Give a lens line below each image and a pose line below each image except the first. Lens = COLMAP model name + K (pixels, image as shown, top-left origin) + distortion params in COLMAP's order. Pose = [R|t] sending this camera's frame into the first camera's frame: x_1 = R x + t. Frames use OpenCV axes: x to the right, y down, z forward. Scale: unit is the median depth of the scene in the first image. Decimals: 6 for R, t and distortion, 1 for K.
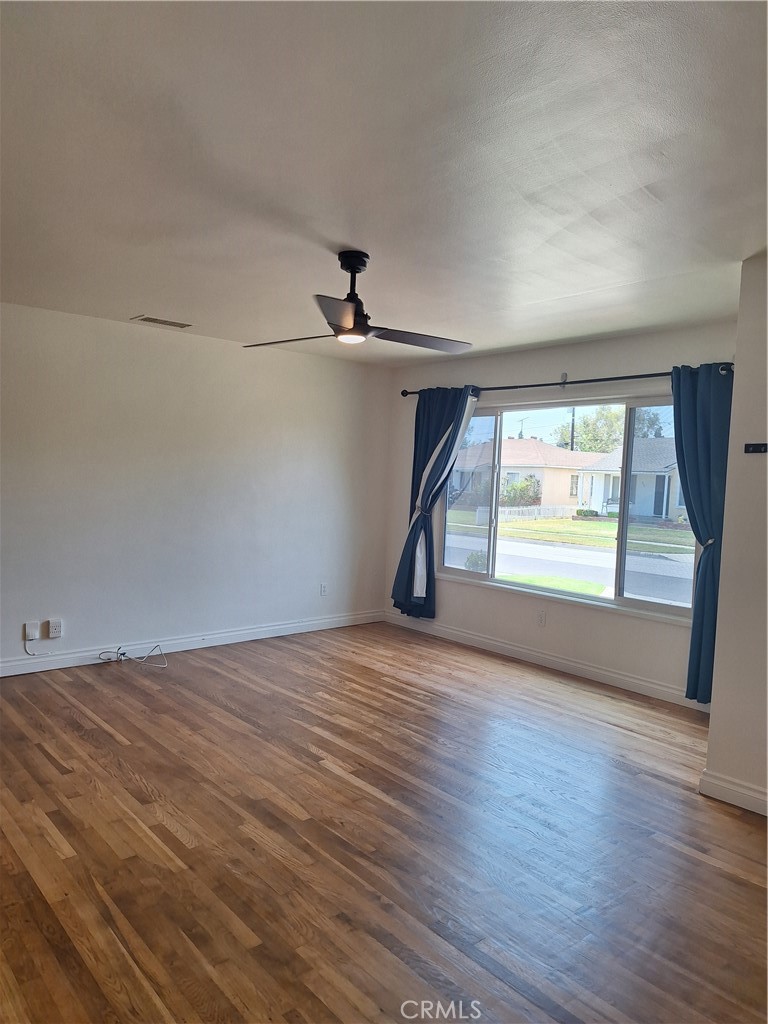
lens RADIAL K [[727.1, 0, 382.2], [0, 727.1, 513.8], [0, 0, 1]] dist [0.067496, -0.067203]
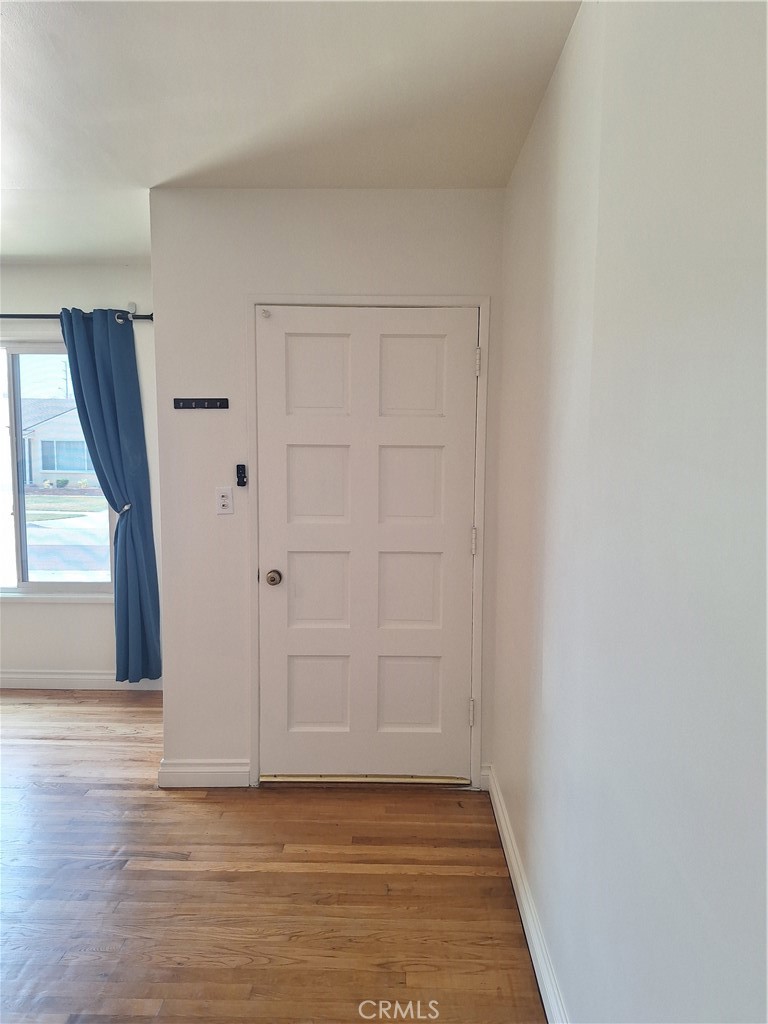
lens RADIAL K [[727.1, 0, 405.9], [0, 727.1, 524.6], [0, 0, 1]] dist [0.067496, -0.067203]
pose [[0.663999, -0.105019, 0.740322, -0.001999], [0.056596, 0.994306, 0.090288, -0.004423], [-0.745589, -0.018052, 0.666162, 0.137610]]
